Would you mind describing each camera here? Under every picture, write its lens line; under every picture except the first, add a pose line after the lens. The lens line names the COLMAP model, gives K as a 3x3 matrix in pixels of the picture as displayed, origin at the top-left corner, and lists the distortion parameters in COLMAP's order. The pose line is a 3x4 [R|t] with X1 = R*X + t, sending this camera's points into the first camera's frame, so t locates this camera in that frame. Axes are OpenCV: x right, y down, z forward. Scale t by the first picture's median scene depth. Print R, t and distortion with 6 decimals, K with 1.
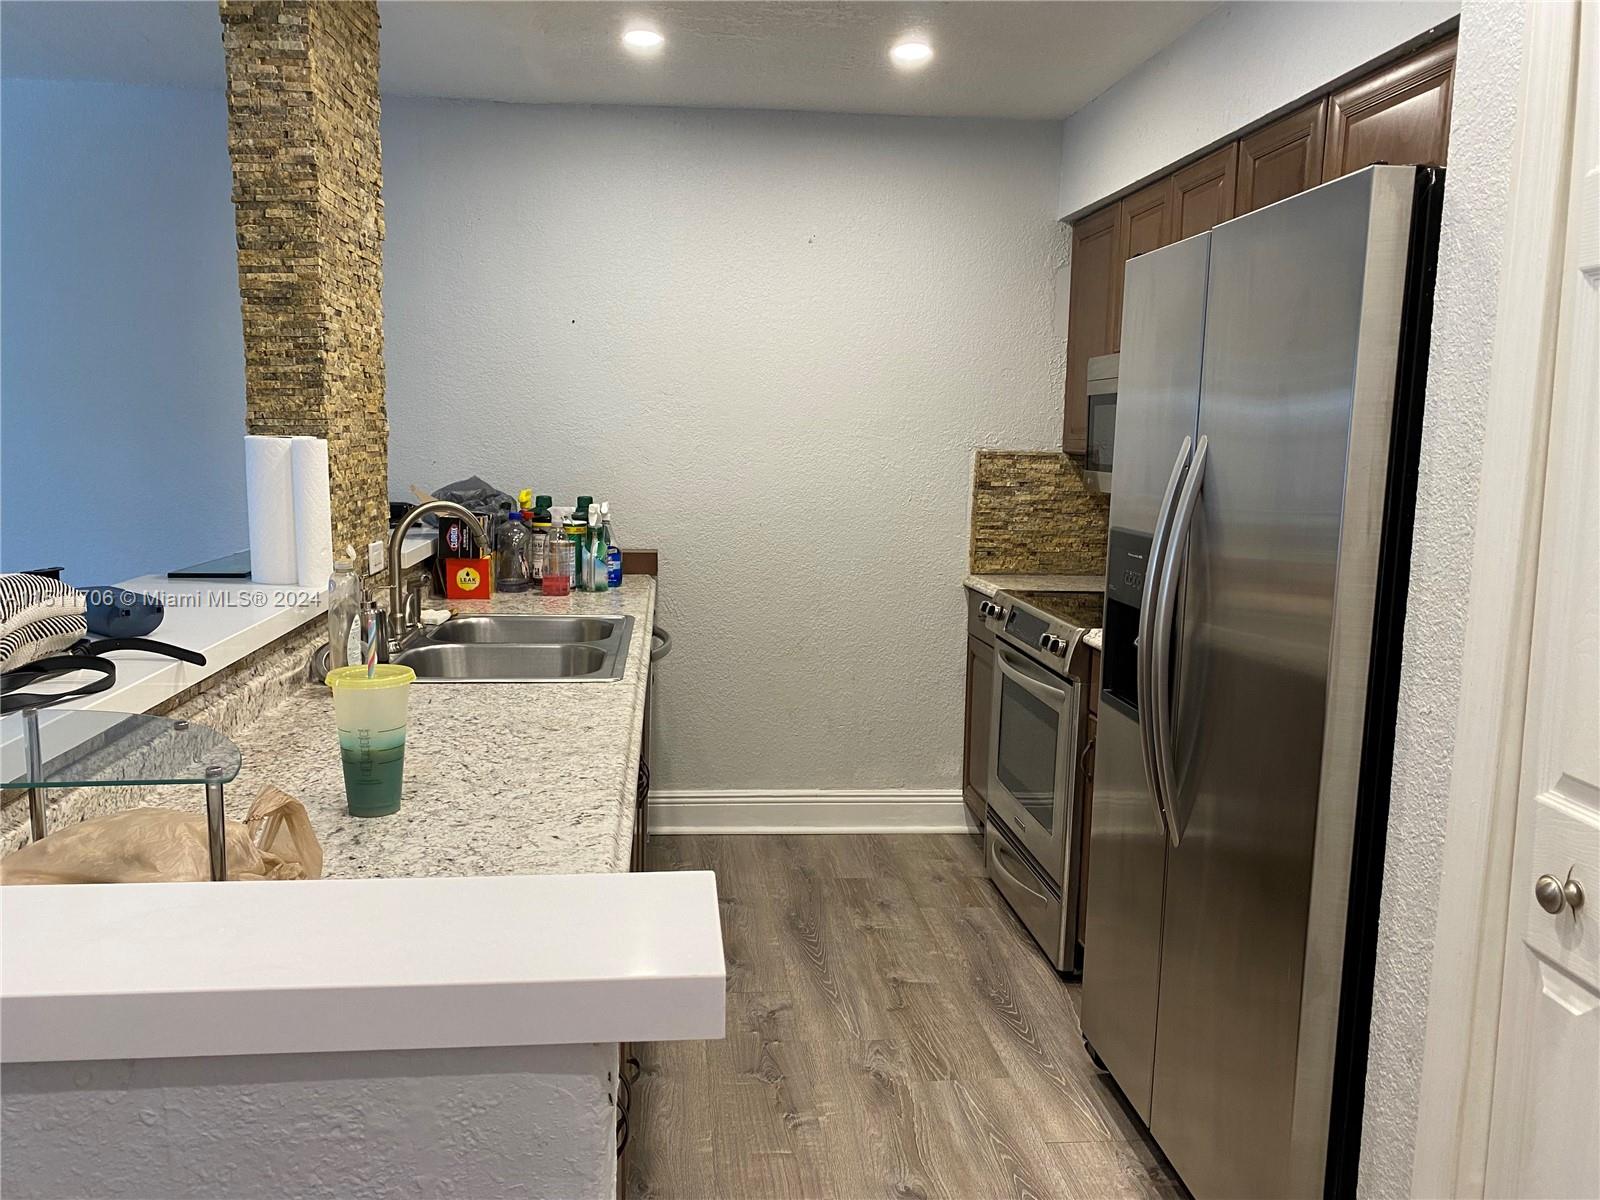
lens RADIAL K [[1214.1, 0, 796.1], [0, 1214.1, 600.7], [0, 0, 1]] dist [0.031095, -0.051514]
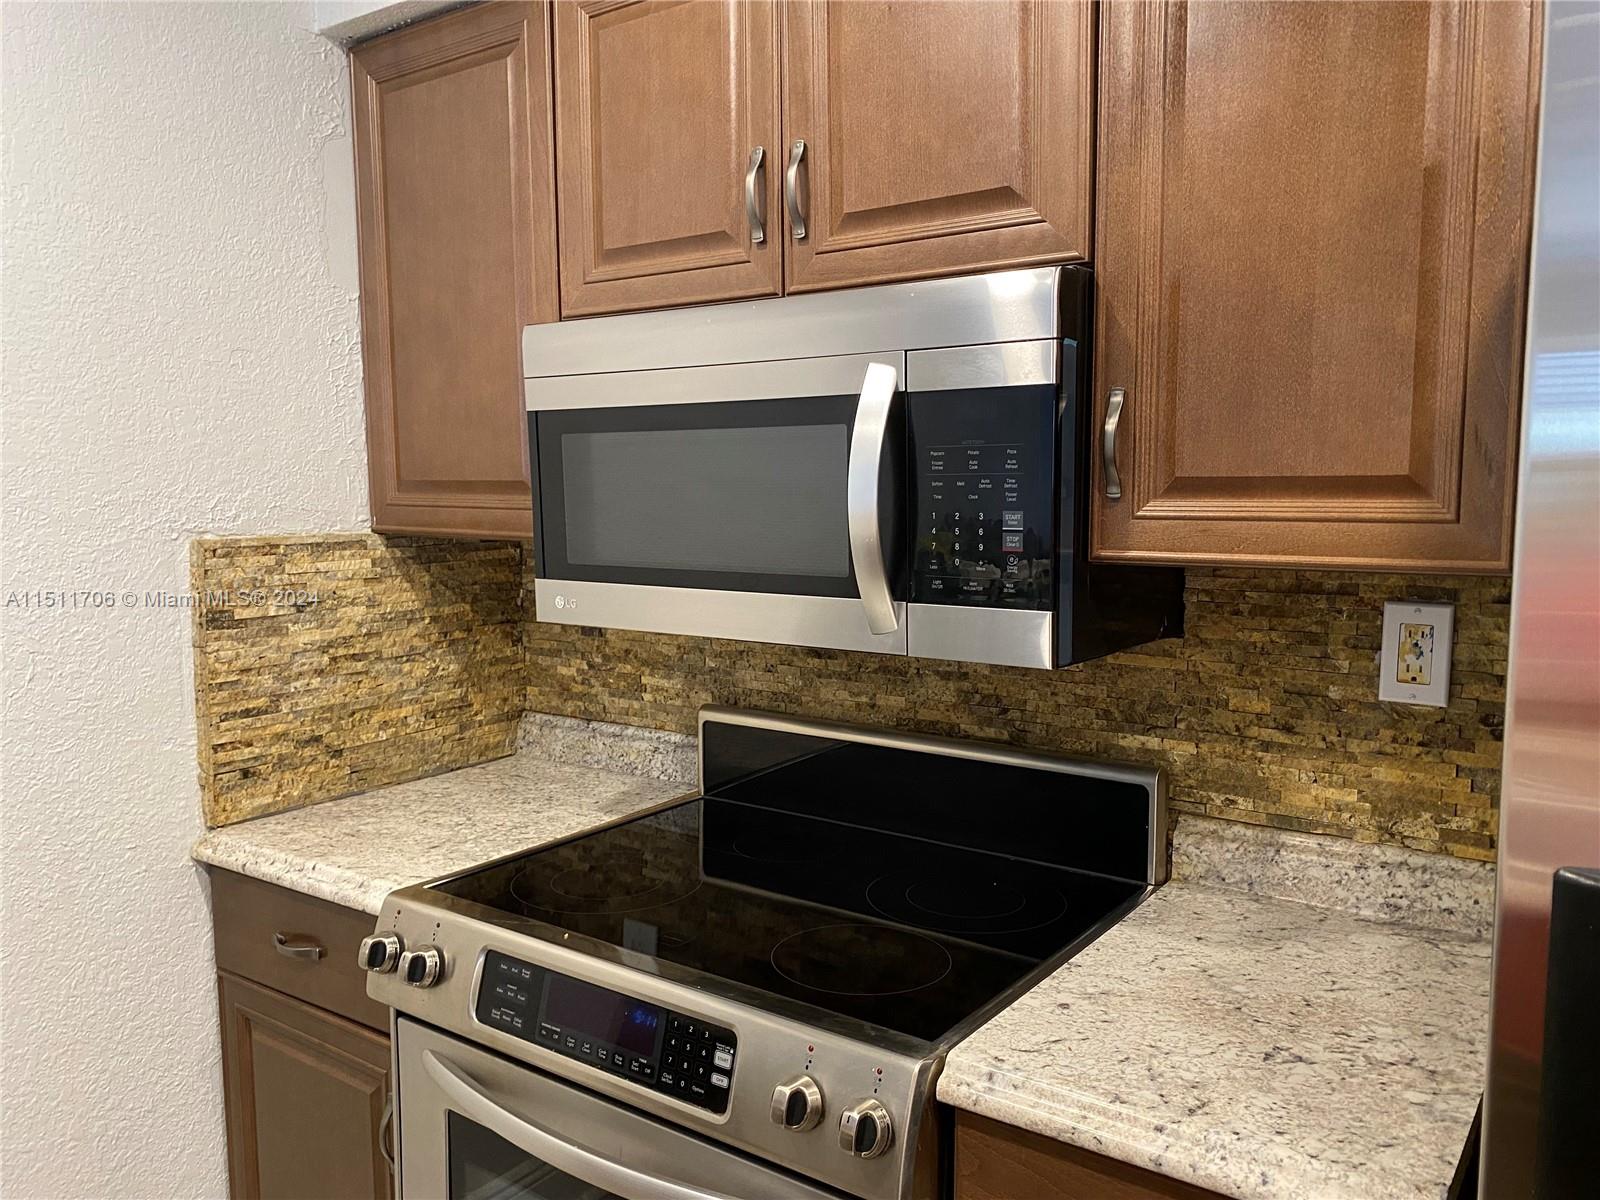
lens RADIAL K [[1214.1, 0, 795.4], [0, 1214.1, 609.6], [0, 0, 1]] dist [0.031095, -0.051514]
pose [[0.666822, -0.098524, 0.738676, -0.025566], [0.117693, 0.992705, 0.026162, -0.085311], [-0.735865, 0.069492, 0.673553, 0.559786]]
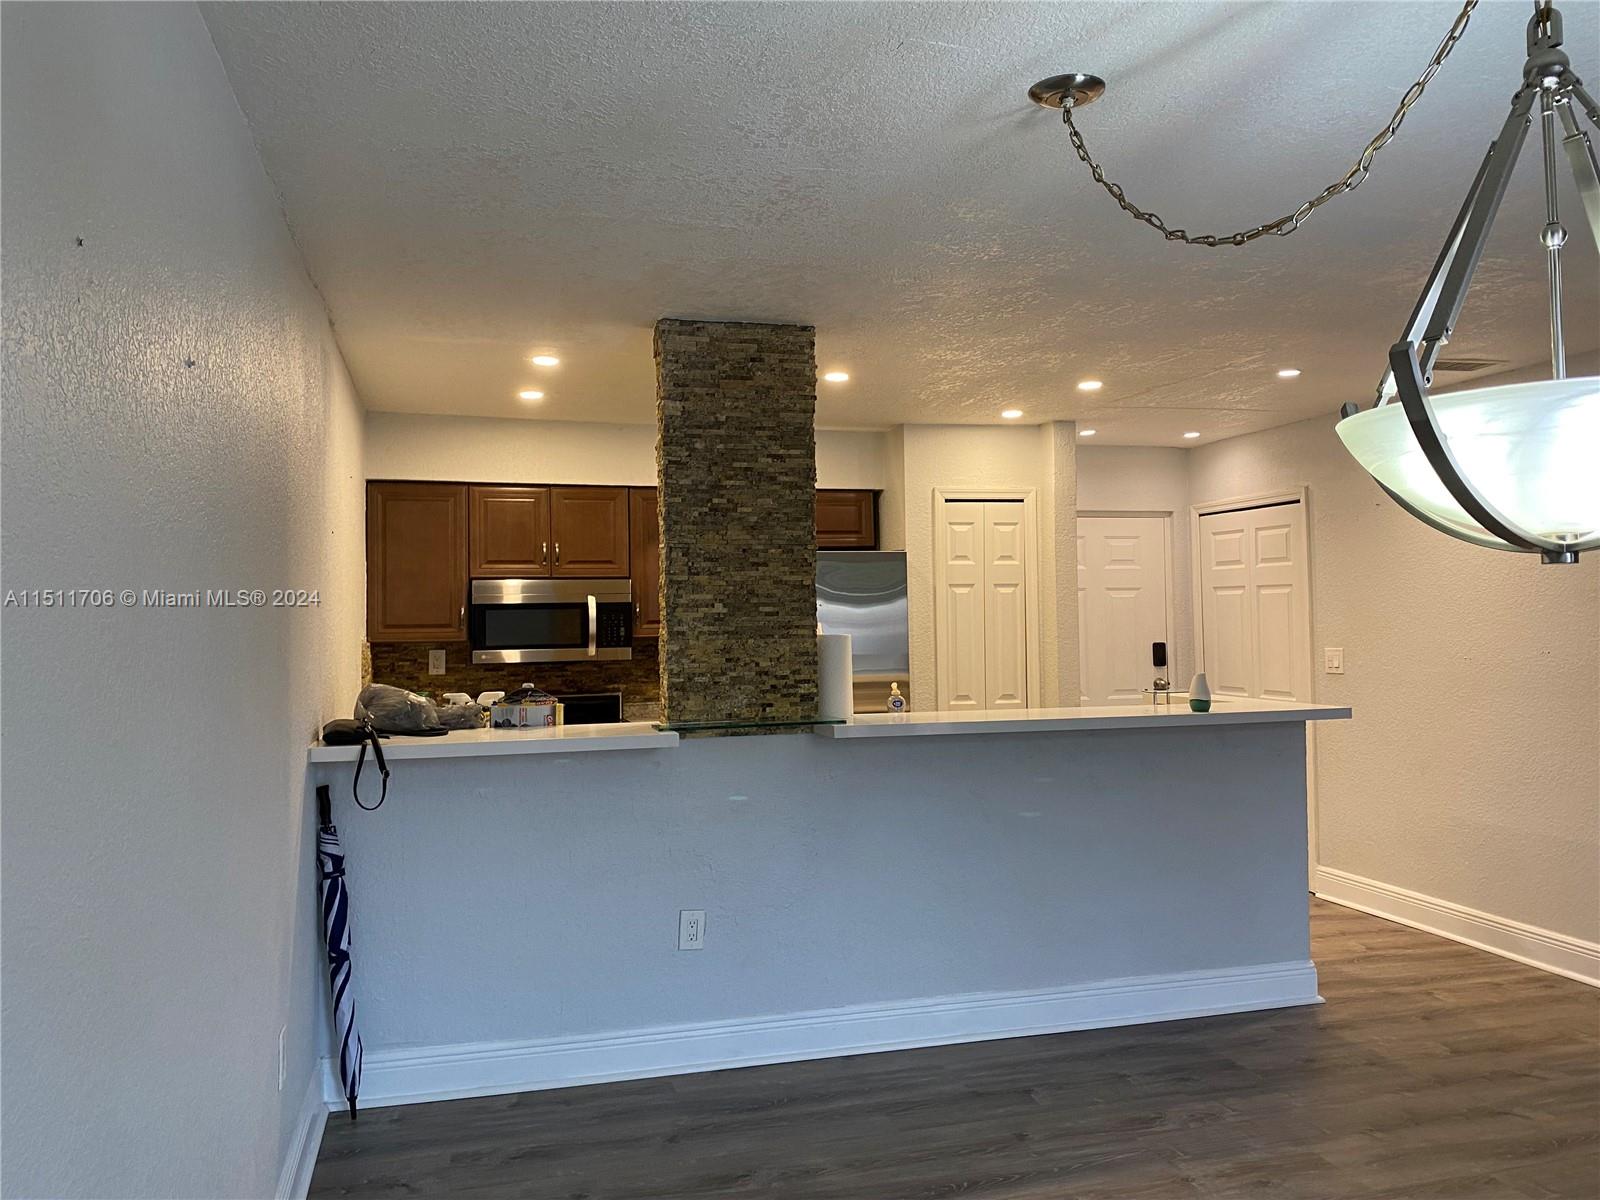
lens RADIAL K [[1214.1, 0, 794.3], [0, 1214.1, 594.4], [0, 0, 1]] dist [0.031095, -0.051514]
pose [[-0.156390, 0.000909, 0.987695, -1.200887], [0.144802, 0.989216, 0.022017, -0.135254], [-0.977023, 0.146463, -0.154835, 0.733095]]
